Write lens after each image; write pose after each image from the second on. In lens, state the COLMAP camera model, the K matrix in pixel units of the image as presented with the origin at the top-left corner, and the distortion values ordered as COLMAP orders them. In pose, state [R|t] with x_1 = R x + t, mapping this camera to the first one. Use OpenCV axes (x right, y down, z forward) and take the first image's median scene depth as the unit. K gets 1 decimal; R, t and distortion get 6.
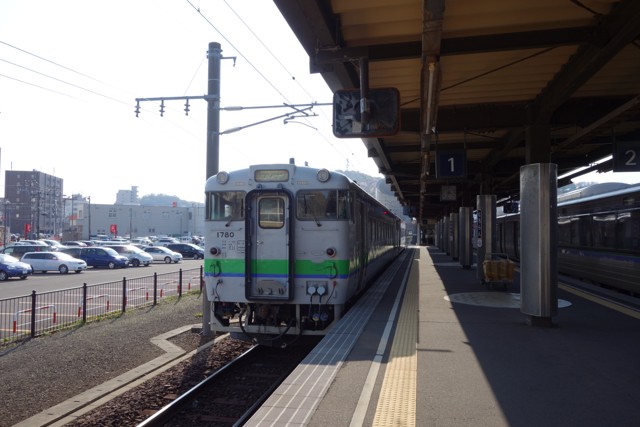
lens RADIAL K [[501.4, 0, 320.4], [0, 501.4, 216.6], [0, 0, 1]] dist [0.001420, -0.010129]
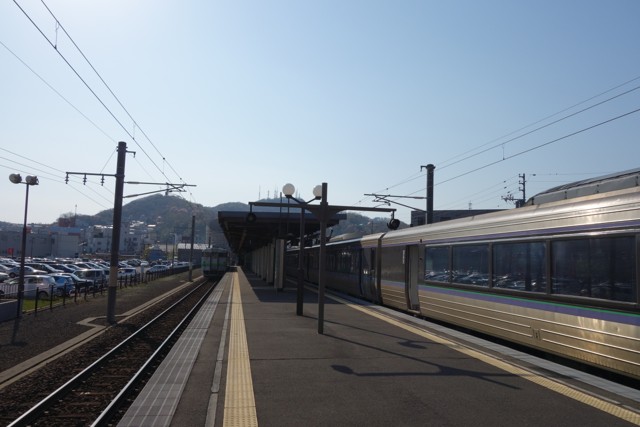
lens RADIAL K [[501.4, 0, 318.4], [0, 501.4, 216.7], [0, 0, 1]] dist [0.001420, -0.010129]
pose [[0.944135, 0.044975, 0.326476, -0.131267], [-0.025523, 0.997647, -0.063625, -0.017743], [-0.328569, 0.051738, 0.943062, -0.739174]]
